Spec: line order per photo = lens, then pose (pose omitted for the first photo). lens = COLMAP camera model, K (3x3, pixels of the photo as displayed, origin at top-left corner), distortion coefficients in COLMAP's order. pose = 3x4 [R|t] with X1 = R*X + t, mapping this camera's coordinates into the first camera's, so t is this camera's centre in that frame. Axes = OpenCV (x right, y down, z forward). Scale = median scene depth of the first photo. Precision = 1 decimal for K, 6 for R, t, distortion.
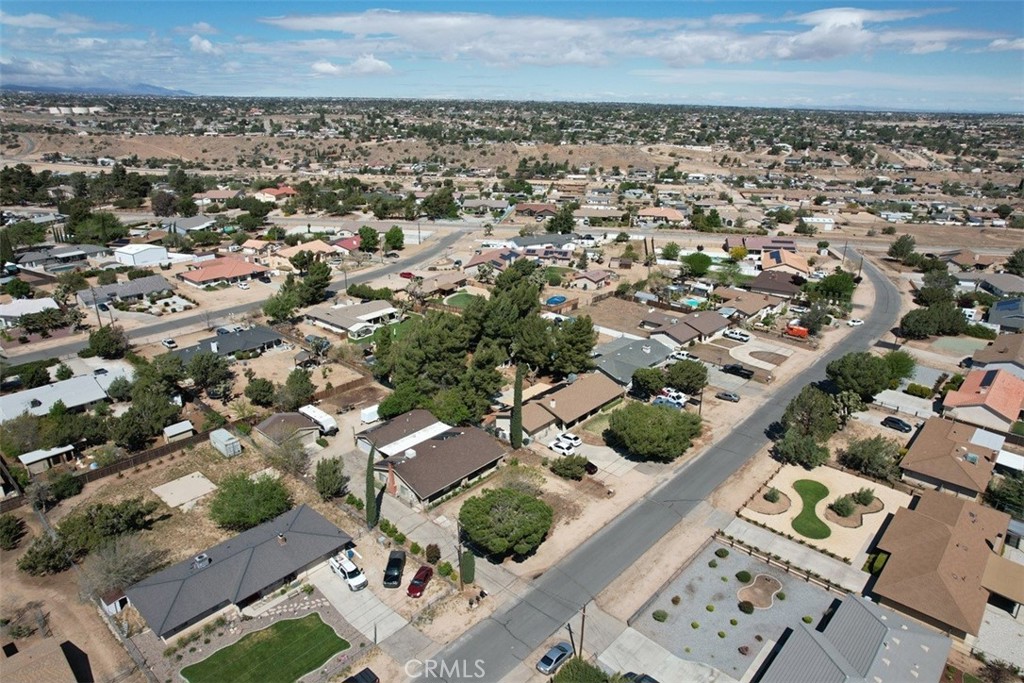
lens RADIAL K [[655.9, 0, 515.2], [0, 655.9, 344.4], [0, 0, 1]] dist [-0.079543, 0.071060]
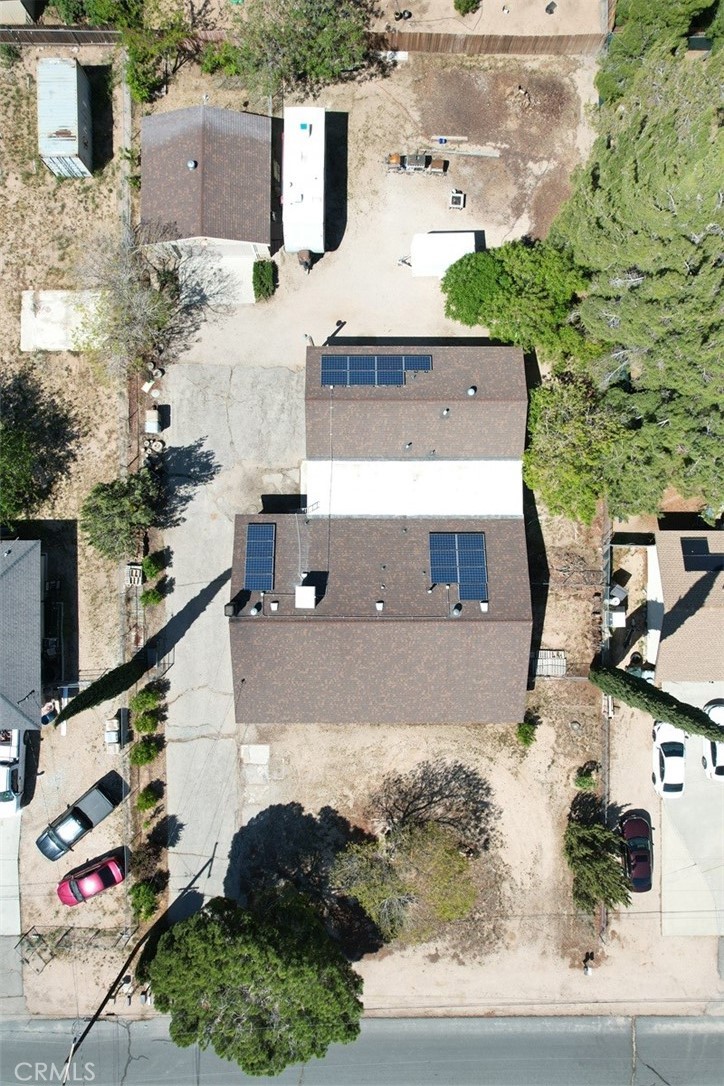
lens RADIAL K [[698.5, 0, 362.0], [0, 698.5, 543.0], [0, 0, 1]] dist [-0.062831, 0.056574]
pose [[0.671037, 0.741411, -0.004464, -0.139810], [-0.263996, 0.244556, 0.933005, -0.197443], [0.692832, -0.624902, 0.359836, 0.784337]]
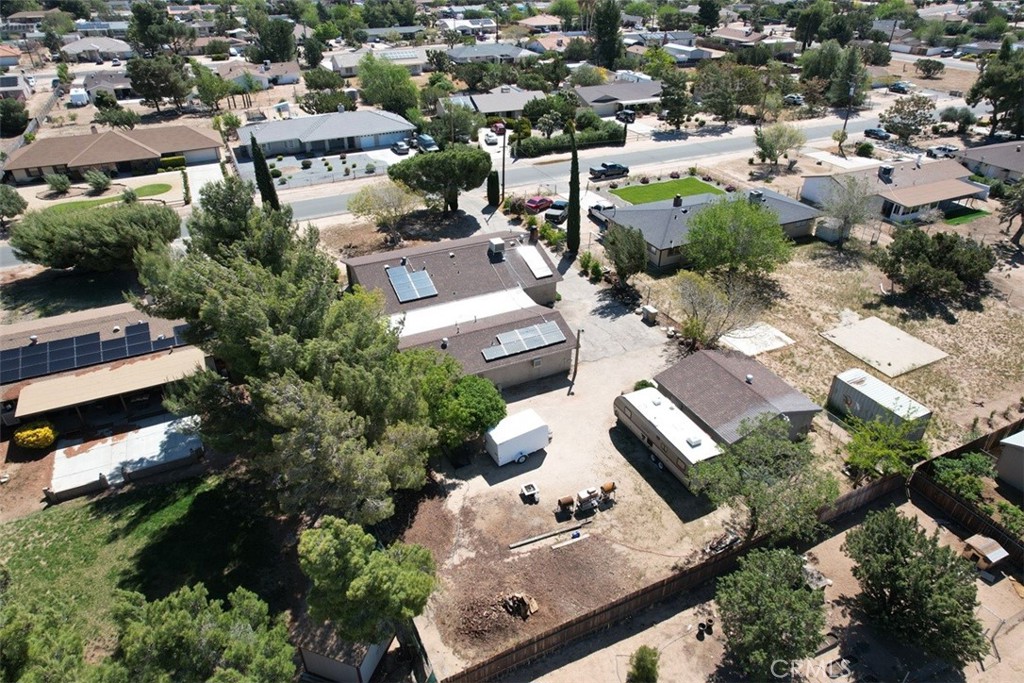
lens RADIAL K [[655.9, 0, 515.2], [0, 655.9, 344.4], [0, 0, 1]] dist [-0.079543, 0.071060]
pose [[-0.927247, -0.202513, 0.314963, -0.339851], [0.127454, 0.620217, 0.774007, -0.213191], [-0.352092, 0.757839, -0.549283, 1.226817]]
